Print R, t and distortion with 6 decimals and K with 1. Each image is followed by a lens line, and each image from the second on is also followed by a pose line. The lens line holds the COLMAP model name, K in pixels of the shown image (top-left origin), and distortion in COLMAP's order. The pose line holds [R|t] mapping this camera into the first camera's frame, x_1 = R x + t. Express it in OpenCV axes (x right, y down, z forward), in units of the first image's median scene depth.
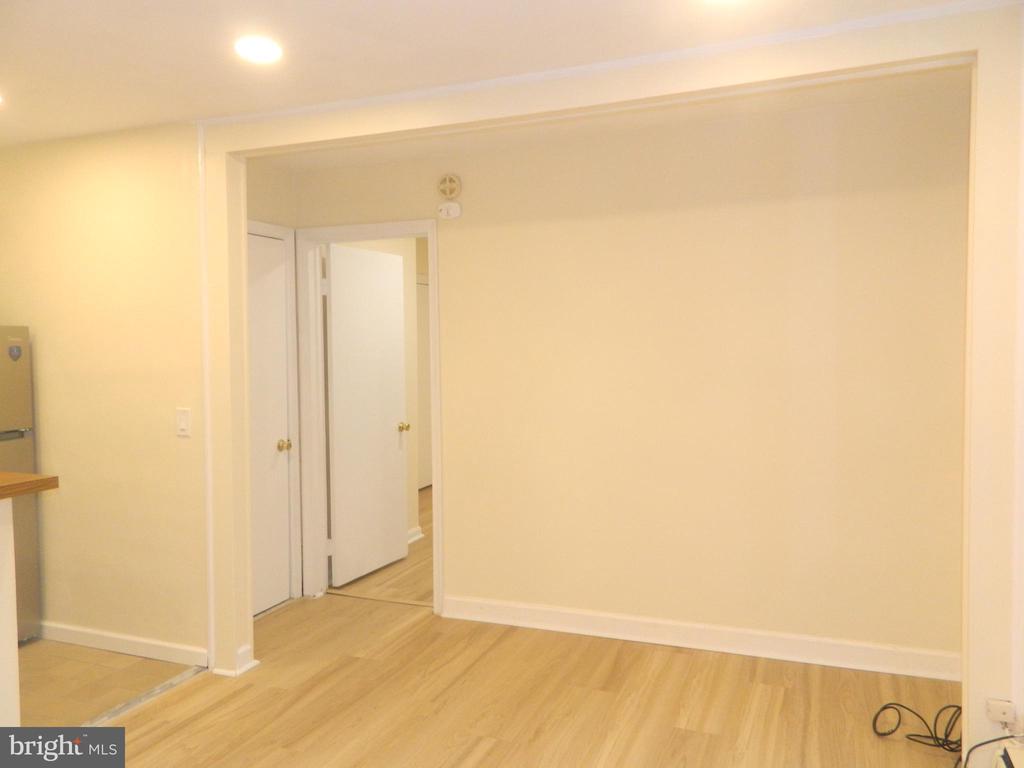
lens RADIAL K [[792.7, 0, 508.9], [0, 792.7, 376.7], [0, 0, 1]] dist [0.054576, -0.032821]
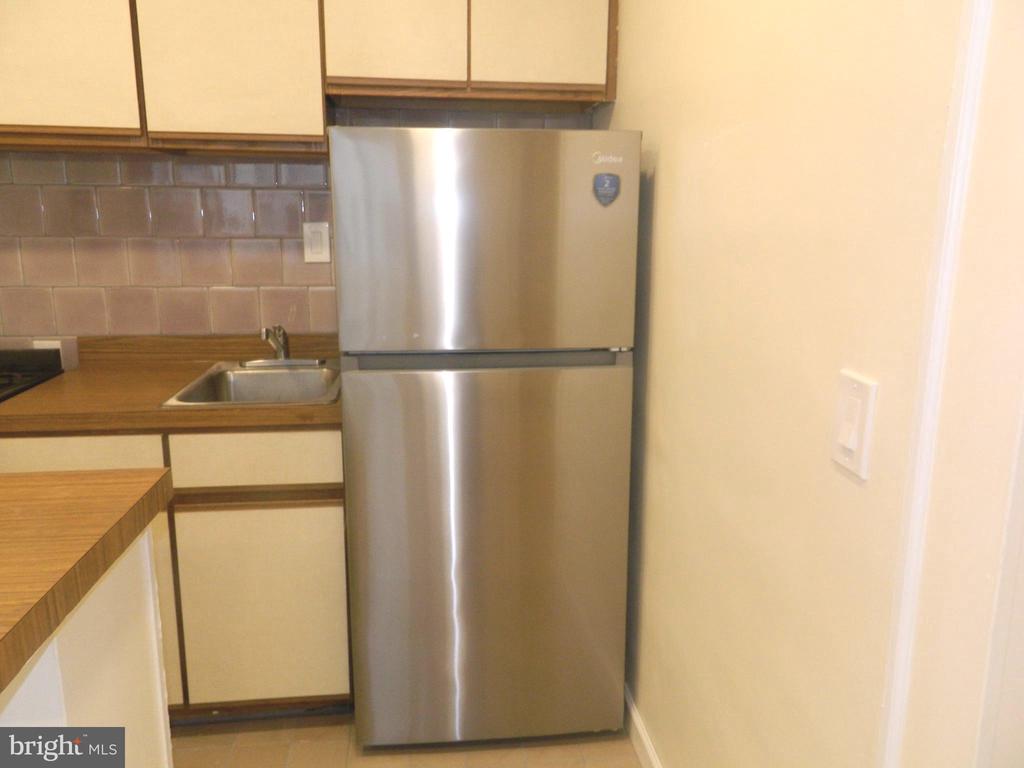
lens RADIAL K [[792.7, 0, 508.9], [0, 792.7, 376.7], [0, 0, 1]] dist [0.054576, -0.032821]
pose [[0.476608, 0.187915, -0.858797, -0.231506], [-0.048657, 0.981029, 0.187658, -0.006456], [0.877768, -0.047653, 0.476710, 0.774811]]
